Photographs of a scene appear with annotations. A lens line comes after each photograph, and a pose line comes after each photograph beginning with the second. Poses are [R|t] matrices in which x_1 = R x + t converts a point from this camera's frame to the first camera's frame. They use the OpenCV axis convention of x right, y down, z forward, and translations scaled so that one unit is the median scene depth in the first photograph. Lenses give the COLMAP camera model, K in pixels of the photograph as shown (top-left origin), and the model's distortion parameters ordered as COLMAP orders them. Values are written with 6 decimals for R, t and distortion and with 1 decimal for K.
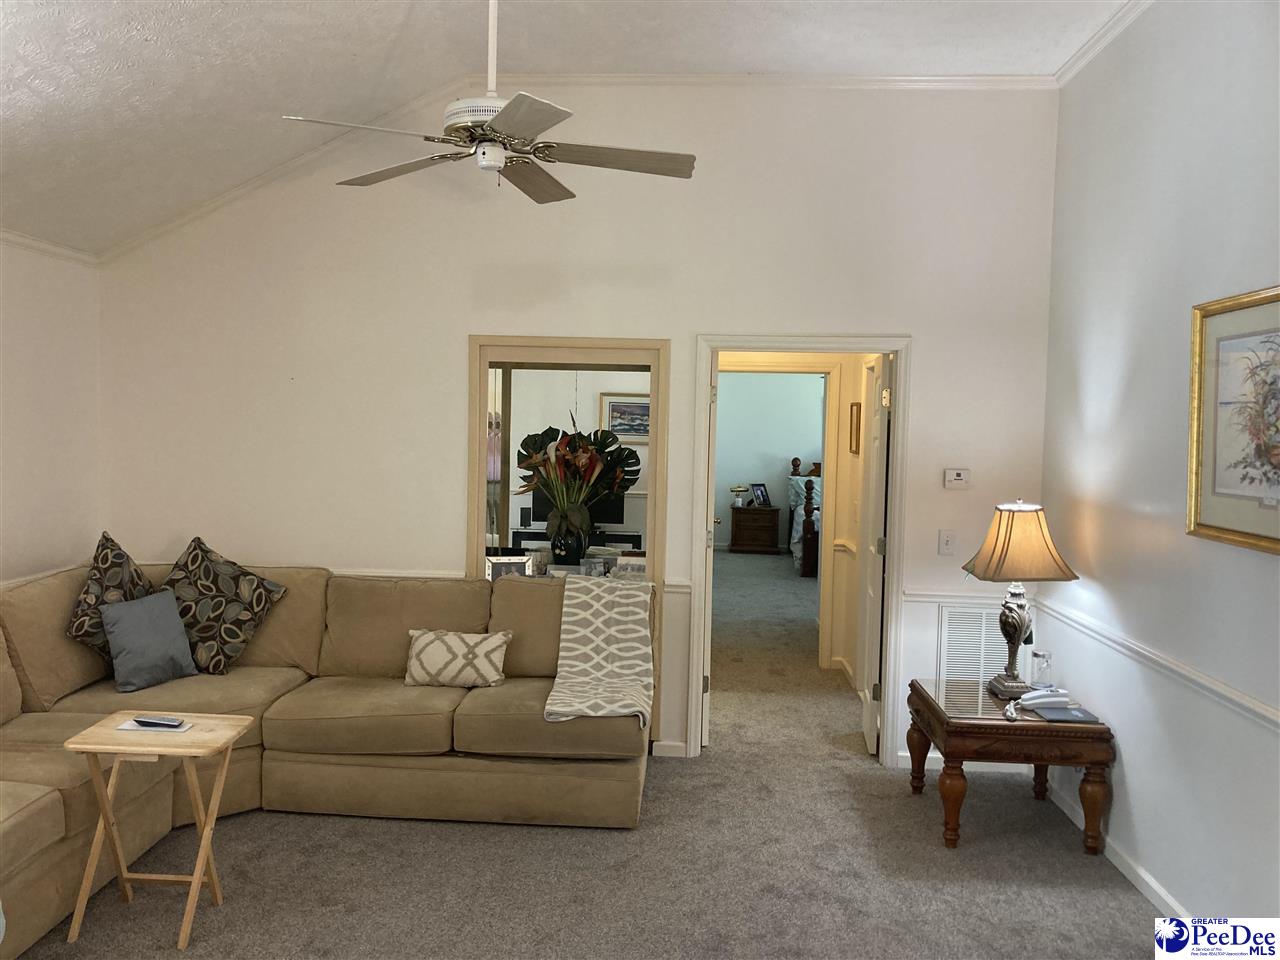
lens RADIAL K [[1066.8, 0, 636.2], [0, 1066.8, 478.1], [0, 0, 1]] dist [0.022774, -0.001869]
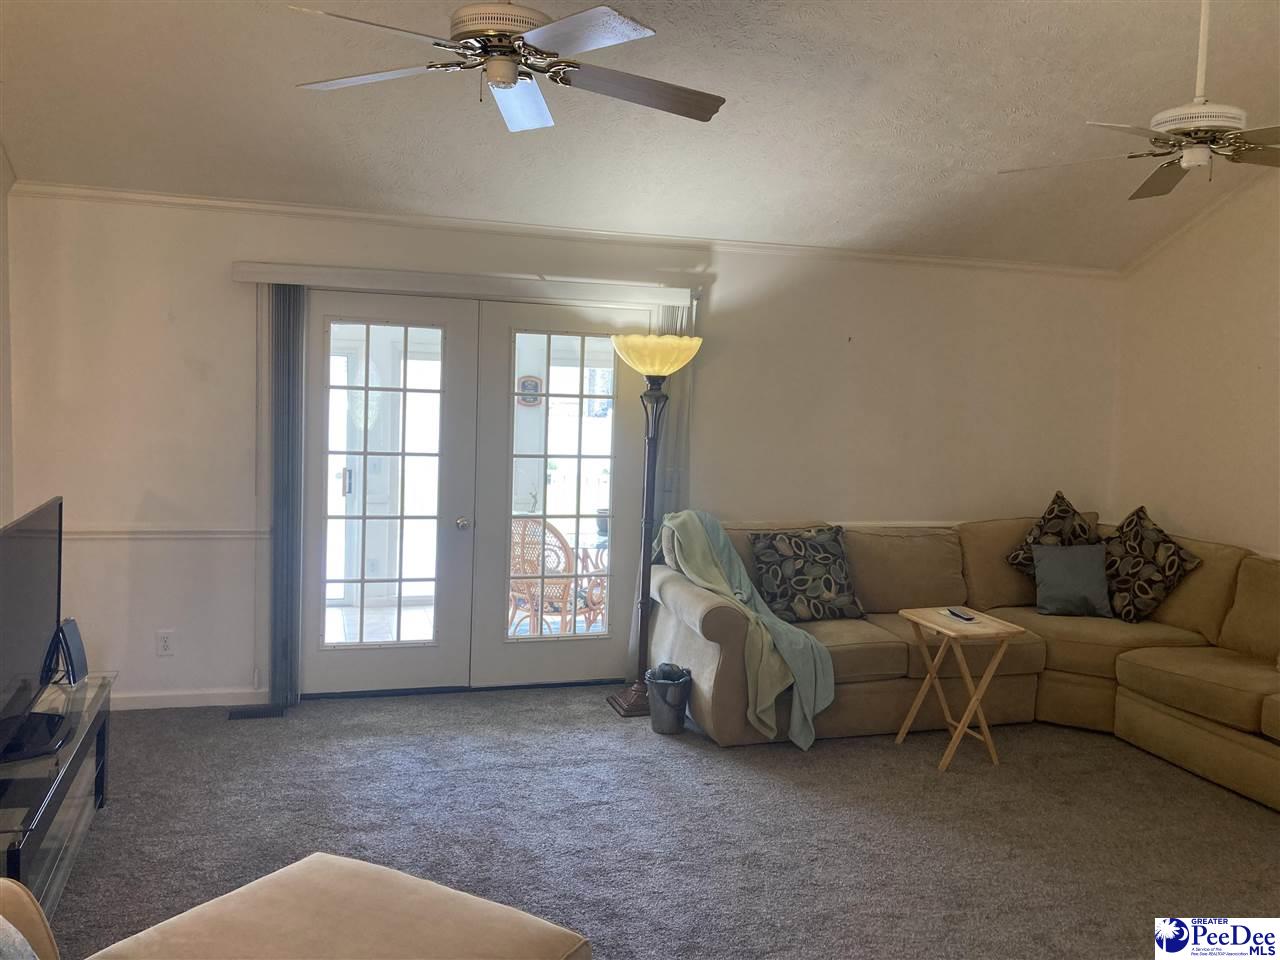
lens RADIAL K [[1066.8, 0, 629.4], [0, 1066.8, 478.1], [0, 0, 1]] dist [0.022774, -0.001869]
pose [[0.360869, 0.074314, -0.929651, 0.491432], [-0.076414, 0.995825, 0.049942, 0.009922], [0.929481, 0.053016, 0.365041, 0.058105]]
